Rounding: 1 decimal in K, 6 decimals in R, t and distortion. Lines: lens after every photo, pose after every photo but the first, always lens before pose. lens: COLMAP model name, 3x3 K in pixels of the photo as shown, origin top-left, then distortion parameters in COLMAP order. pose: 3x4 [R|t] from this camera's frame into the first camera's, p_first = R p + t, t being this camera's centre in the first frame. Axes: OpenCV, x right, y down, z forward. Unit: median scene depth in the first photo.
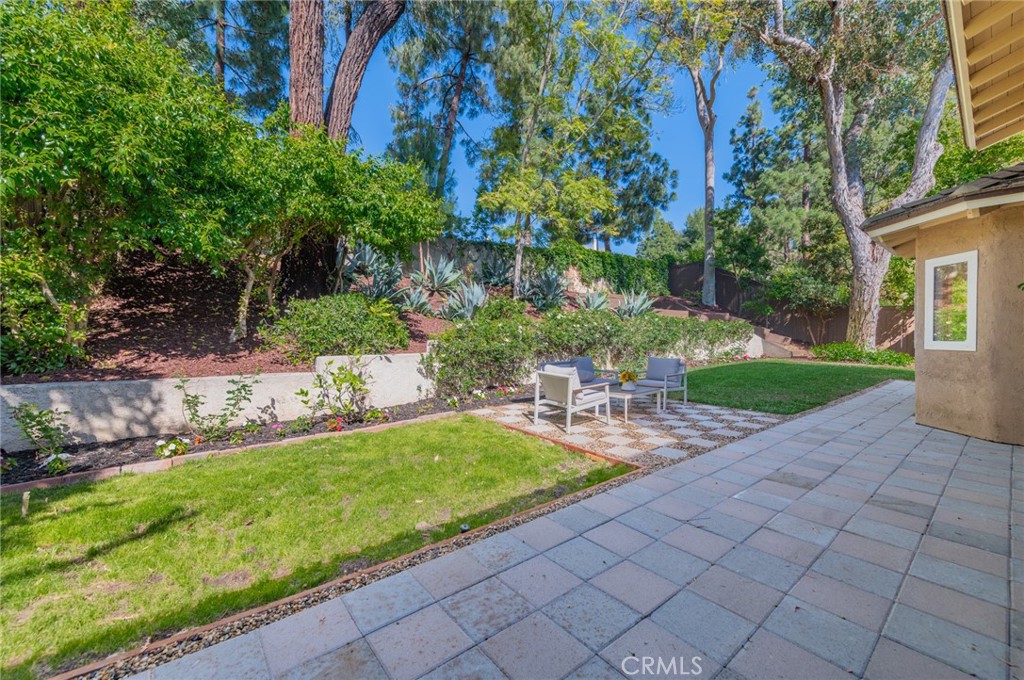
lens RADIAL K [[402.8, 0, 531.1], [0, 402.8, 338.9], [0, 0, 1]] dist [0.012823, -0.002574]
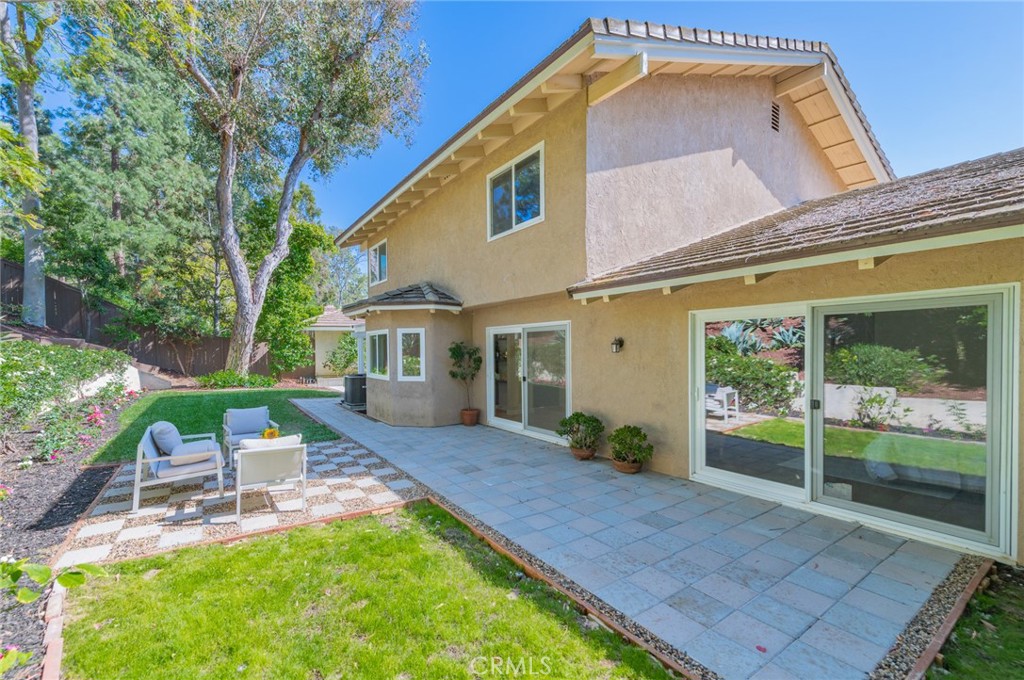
lens RADIAL K [[402.8, 0, 473.5], [0, 402.8, 354.1], [0, 0, 1]] dist [0.012823, -0.002574]
pose [[0.153876, -0.011158, 0.988027, -0.736067], [0.017881, 0.999804, 0.008506, -0.110272], [-0.987928, 0.016358, 0.154045, 0.501313]]
